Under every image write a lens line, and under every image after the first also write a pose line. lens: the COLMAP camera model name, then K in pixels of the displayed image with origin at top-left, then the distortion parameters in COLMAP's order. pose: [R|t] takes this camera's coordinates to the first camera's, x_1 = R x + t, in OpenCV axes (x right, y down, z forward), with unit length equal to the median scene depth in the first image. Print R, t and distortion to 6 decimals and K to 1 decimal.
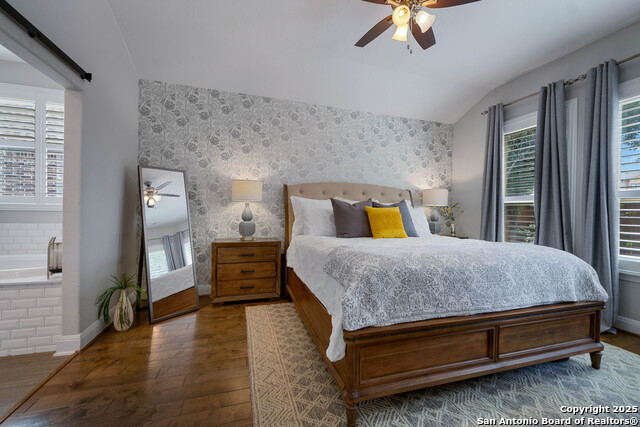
lens RADIAL K [[258.0, 0, 320.0], [0, 258.0, 213.5], [0, 0, 1]] dist [-0.000454, -0.000240]
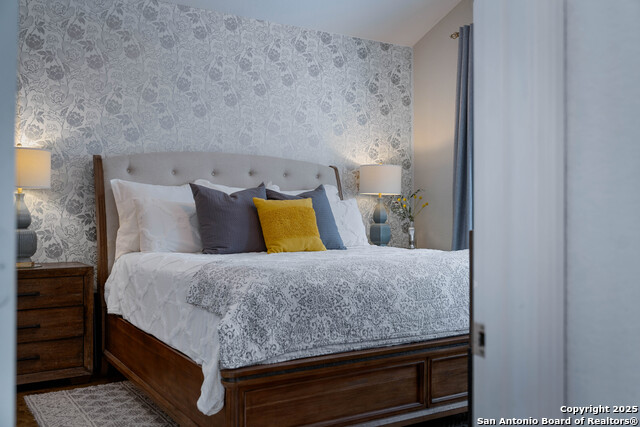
lens RADIAL K [[619.0, 0, 319.7], [0, 619.0, 206.8], [0, 0, 1]] dist [-0.006849, 0.002985]
pose [[0.964282, -0.012993, 0.264557, -0.044892], [0.015268, 0.999862, -0.006547, 0.003309], [-0.264436, 0.010352, 0.964348, -0.356452]]
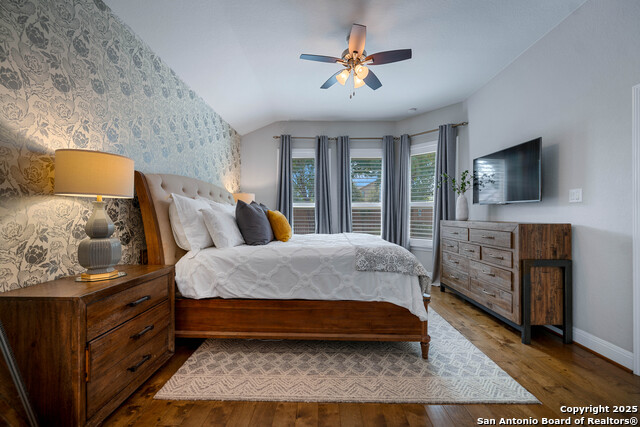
lens RADIAL K [[258.0, 0, 320.0], [0, 258.0, 213.5], [0, 0, 1]] dist [-0.000454, -0.000240]
pose [[0.311221, -0.009984, 0.950285, -0.711784], [0.009165, 0.999930, 0.007504, -0.020363], [-0.950293, 0.006374, 0.311291, 0.523476]]
